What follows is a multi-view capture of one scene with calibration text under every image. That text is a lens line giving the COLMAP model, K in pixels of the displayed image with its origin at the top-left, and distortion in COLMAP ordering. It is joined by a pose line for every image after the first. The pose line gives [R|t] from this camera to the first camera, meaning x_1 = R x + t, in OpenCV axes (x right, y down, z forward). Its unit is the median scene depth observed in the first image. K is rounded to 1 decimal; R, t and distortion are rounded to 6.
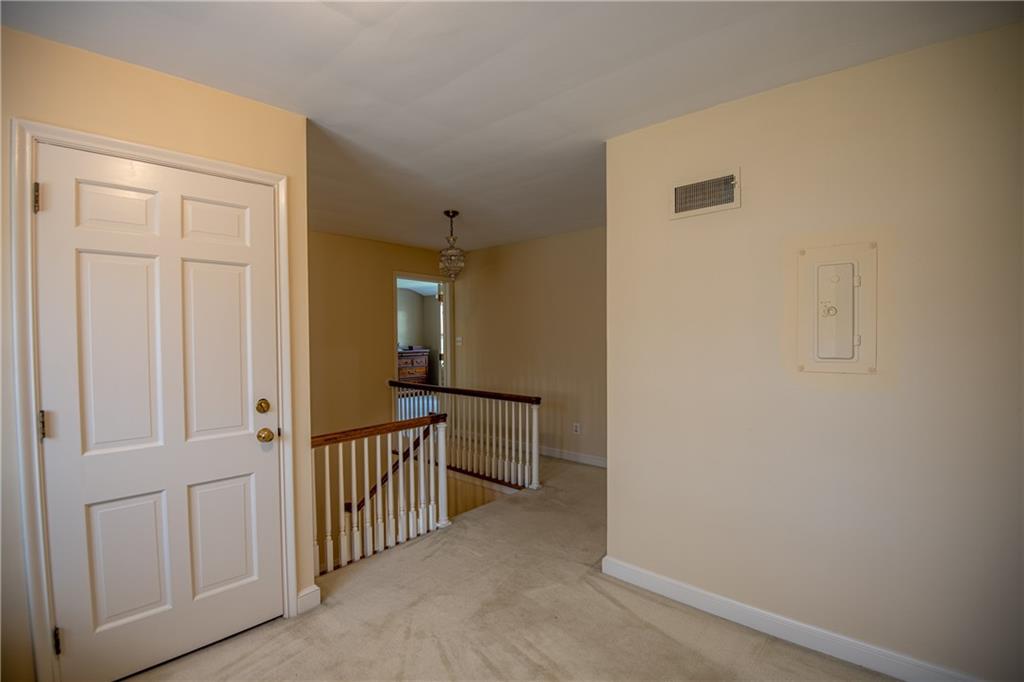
lens RADIAL K [[483.9, 0, 514.2], [0, 483.9, 345.6], [0, 0, 1]] dist [0.000656, -0.027808]
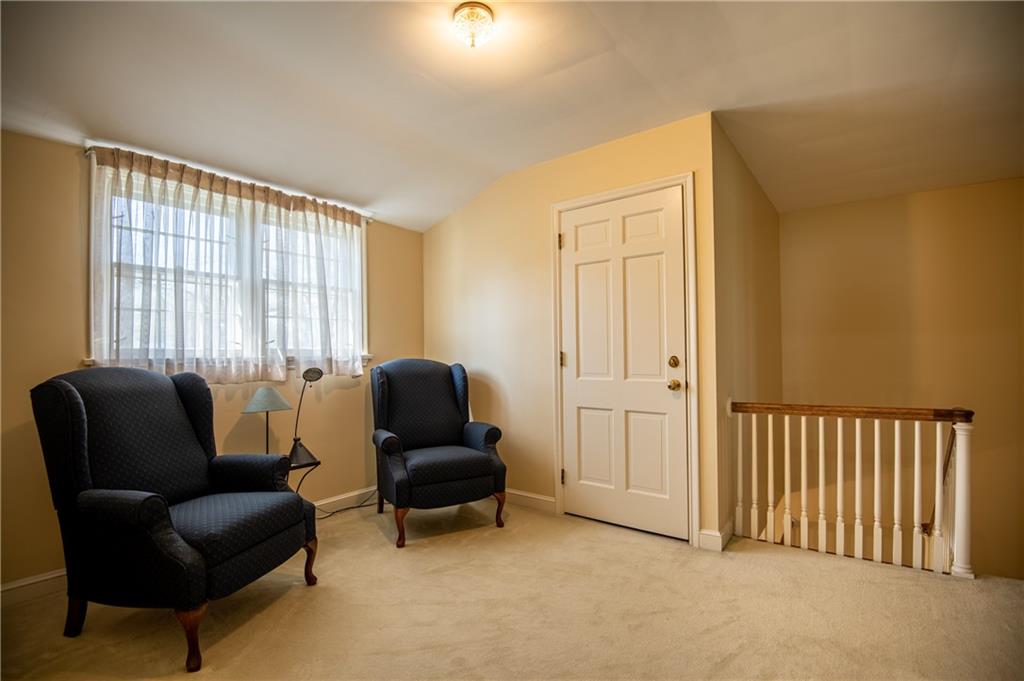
lens RADIAL K [[483.9, 0, 514.2], [0, 483.9, 345.1], [0, 0, 1]] dist [0.000656, -0.027808]
pose [[0.072227, -0.013494, -0.997297, 0.716522], [-0.013687, 0.999801, -0.014519, 0.107257], [0.997294, 0.014699, 0.072028, 0.503415]]
